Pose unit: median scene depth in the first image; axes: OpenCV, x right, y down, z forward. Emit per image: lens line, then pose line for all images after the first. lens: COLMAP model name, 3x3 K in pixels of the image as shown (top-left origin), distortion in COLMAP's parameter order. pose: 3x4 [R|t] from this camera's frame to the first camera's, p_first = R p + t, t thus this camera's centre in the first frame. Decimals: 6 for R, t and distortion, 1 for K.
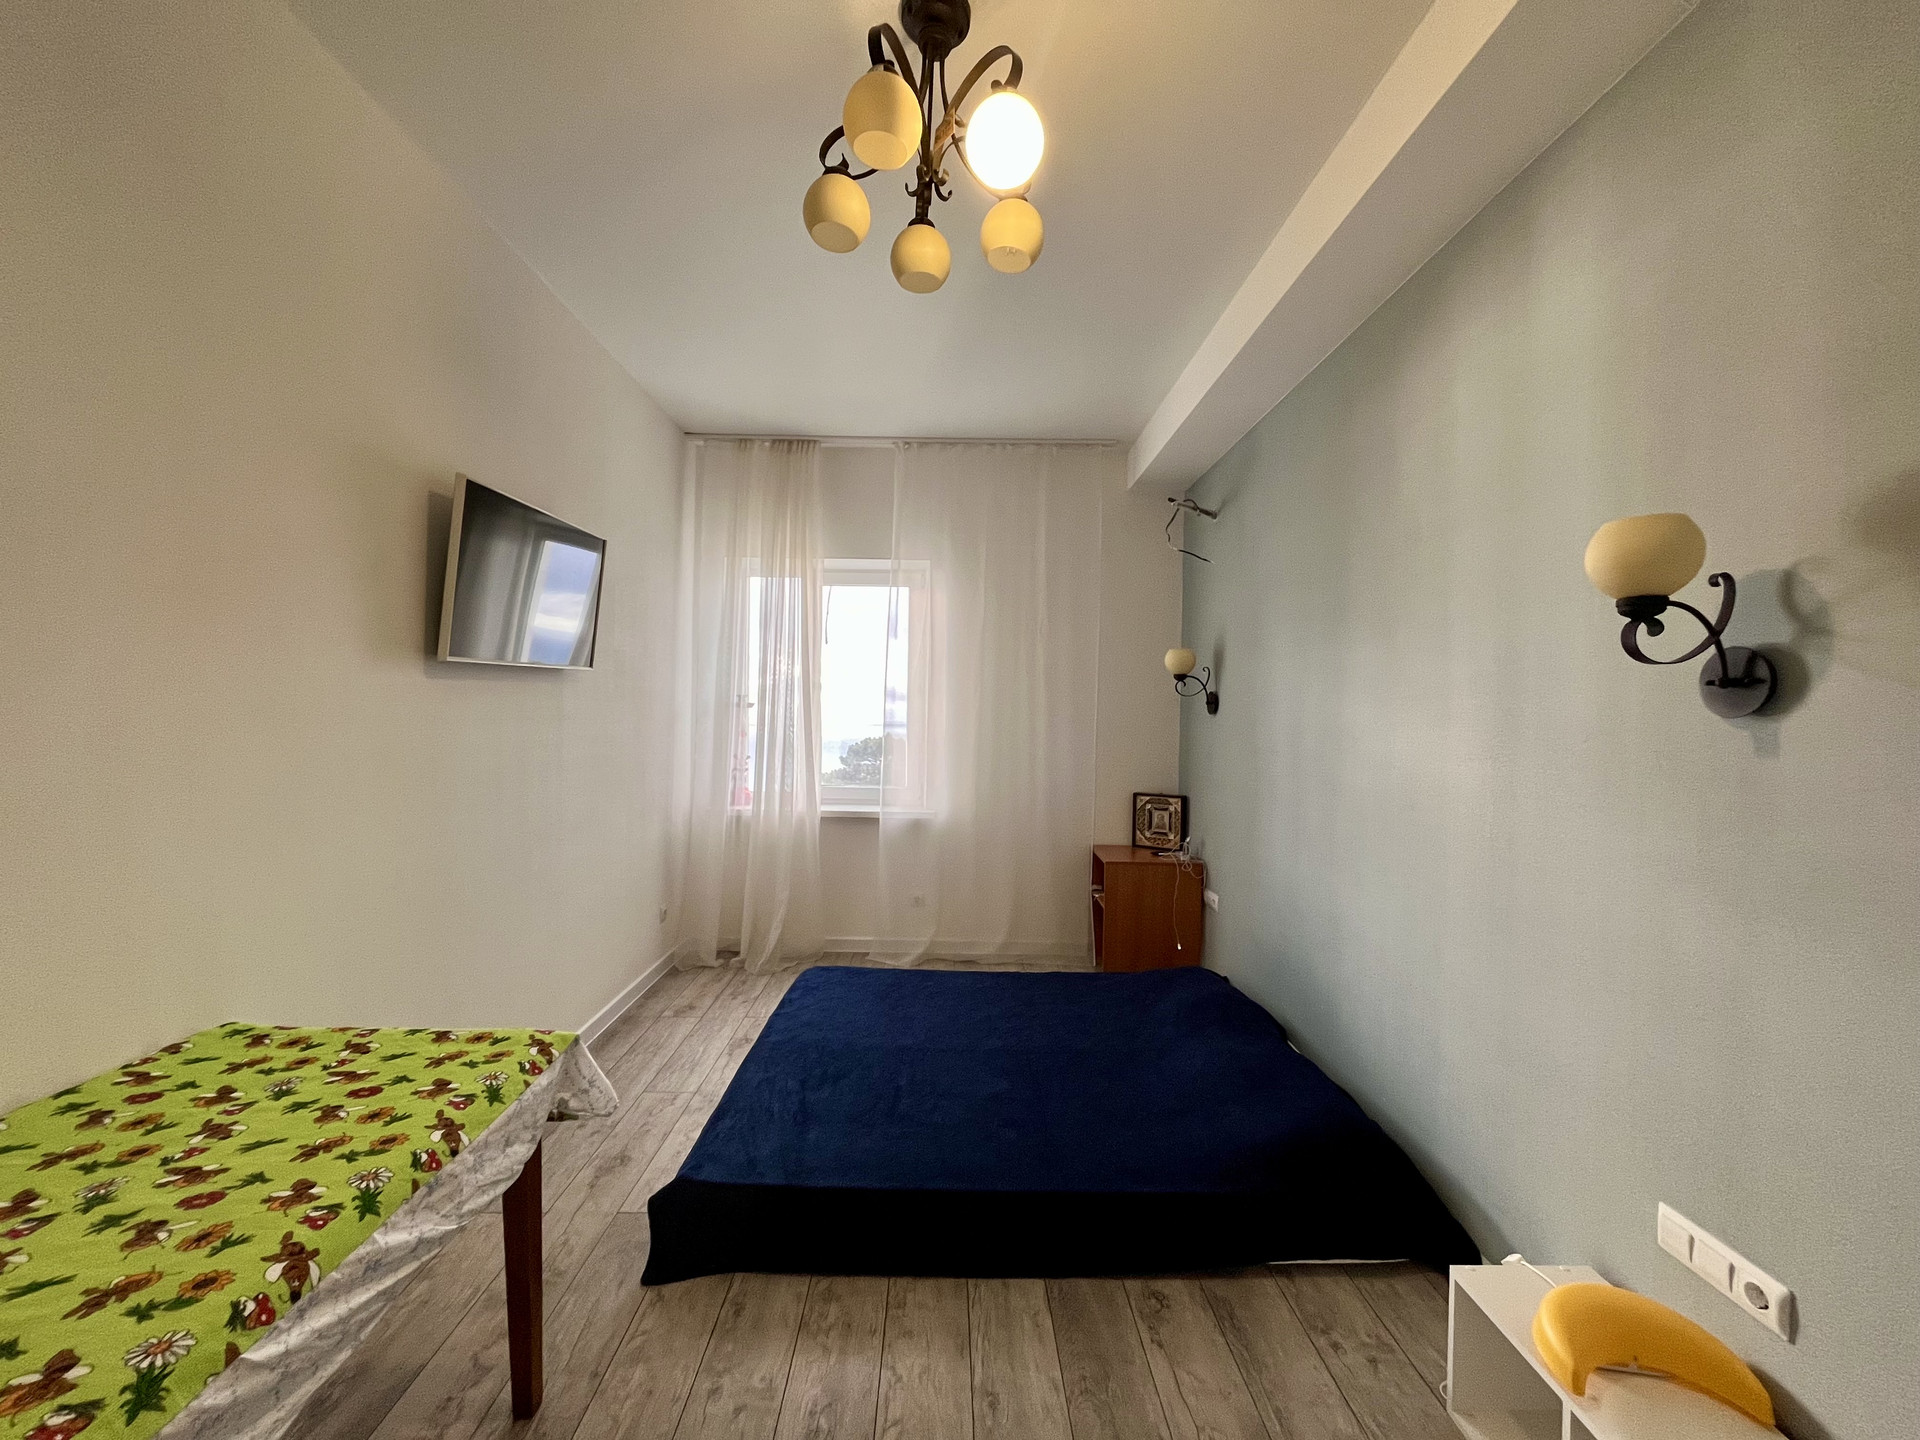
lens RADIAL K [[770.4, 0, 961.3], [0, 770.4, 721.5], [0, 0, 1]] dist [-0.001953, -0.001032]
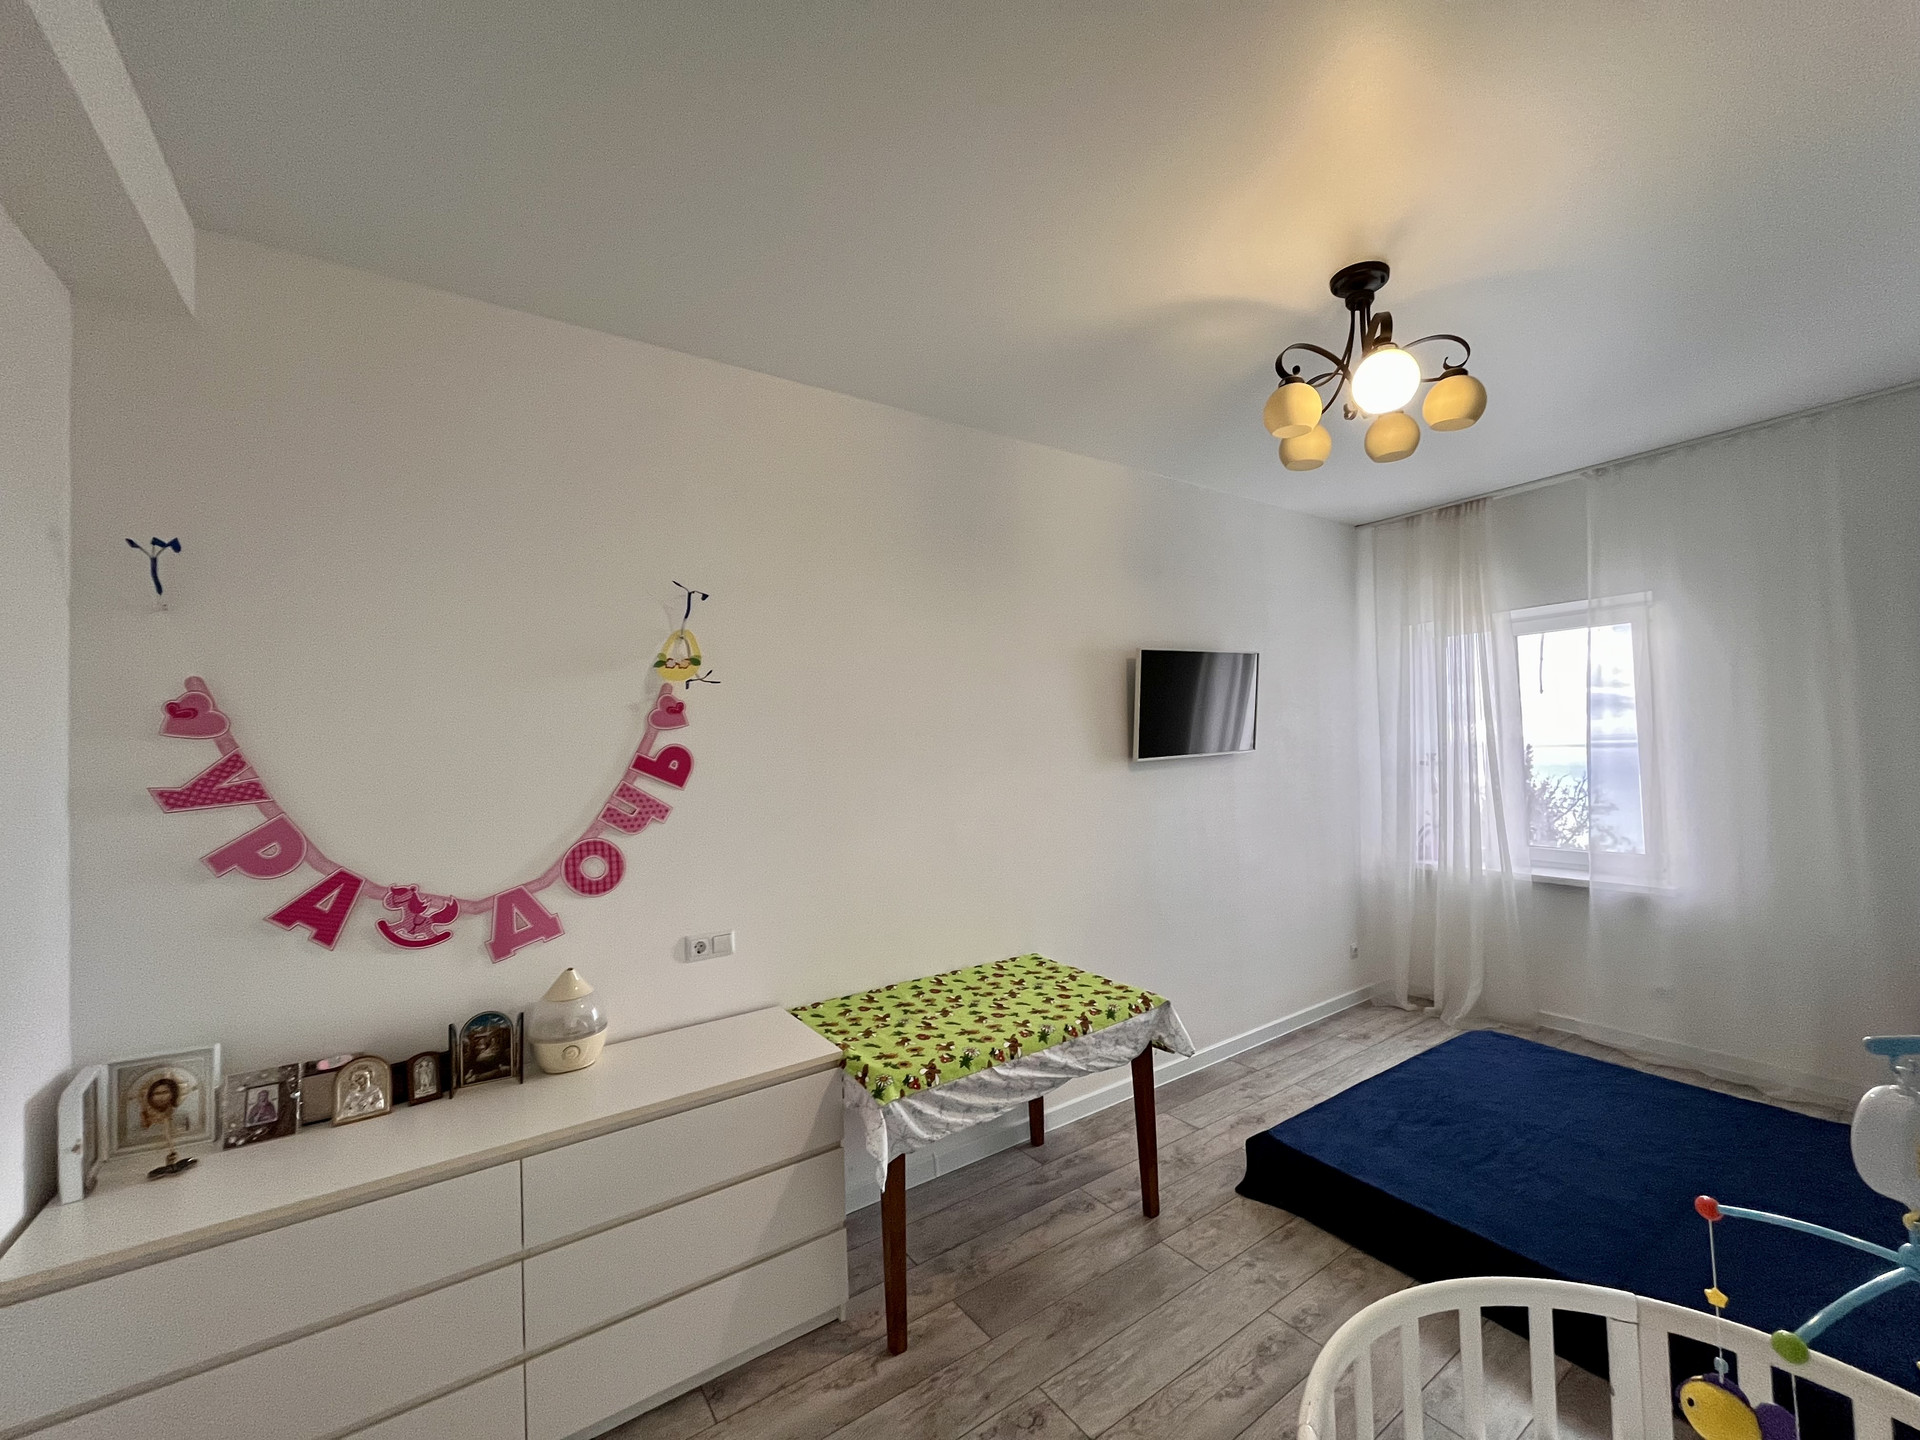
lens RADIAL K [[770.4, 0, 967.0], [0, 770.4, 719.4], [0, 0, 1]] dist [-0.001953, -0.001032]
pose [[0.556720, -0.061291, -0.828436, 0.482446], [0.029507, 0.998104, -0.054015, -0.089205], [0.830176, 0.005627, 0.557473, -0.214122]]
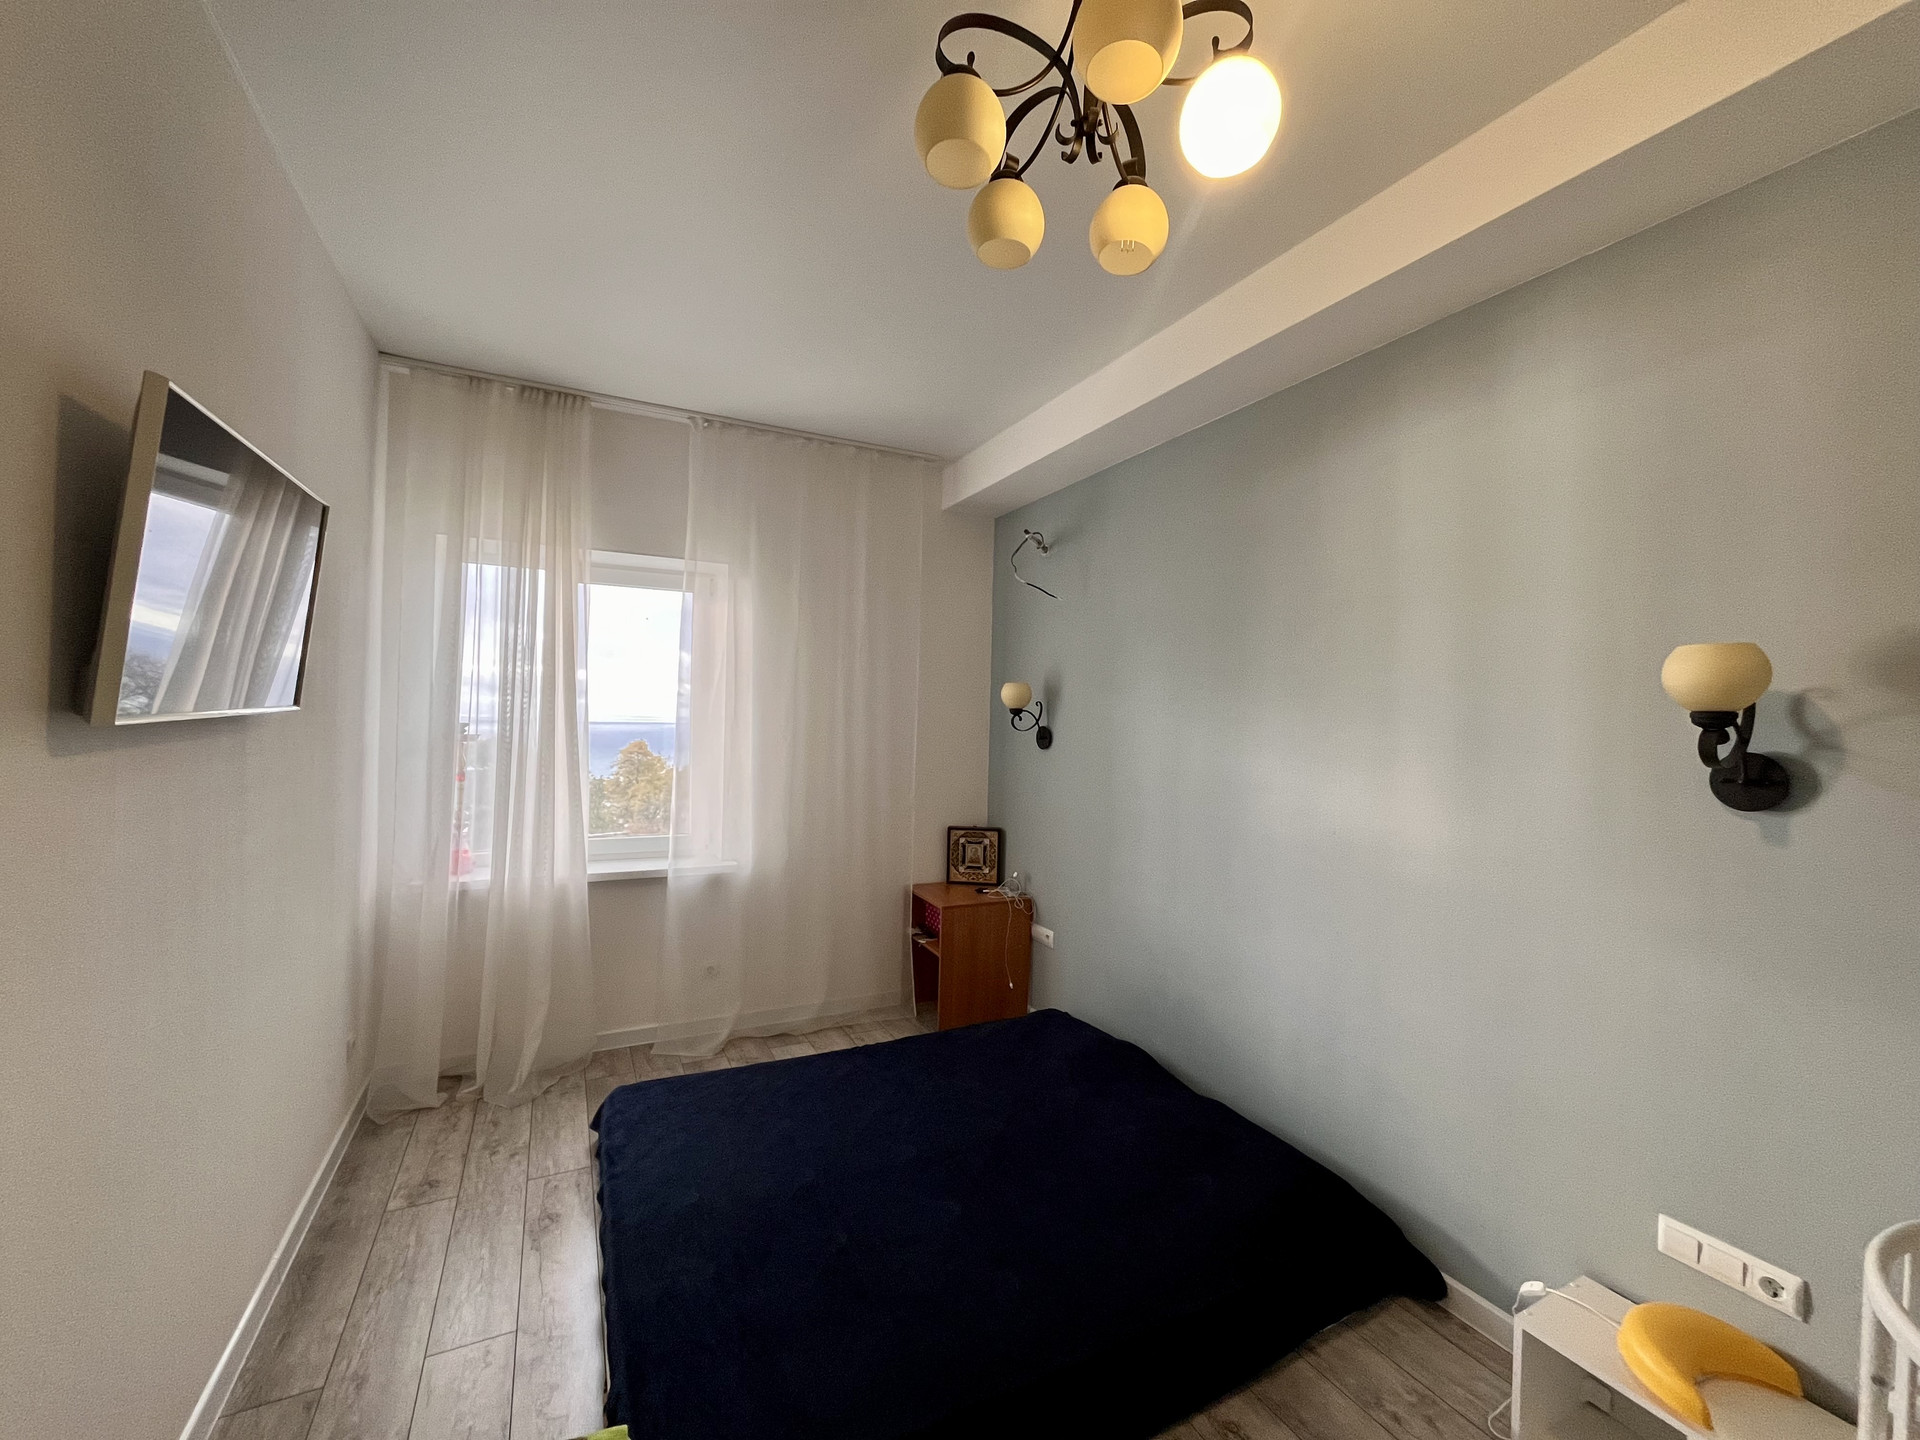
lens RADIAL K [[770.4, 0, 964.3], [0, 770.4, 721.7], [0, 0, 1]] dist [-0.001953, -0.001032]
pose [[0.897540, 0.002762, 0.440925, -0.369715], [-0.004450, 0.999986, 0.002796, -0.083975], [-0.440912, -0.004472, 0.897539, 0.269042]]
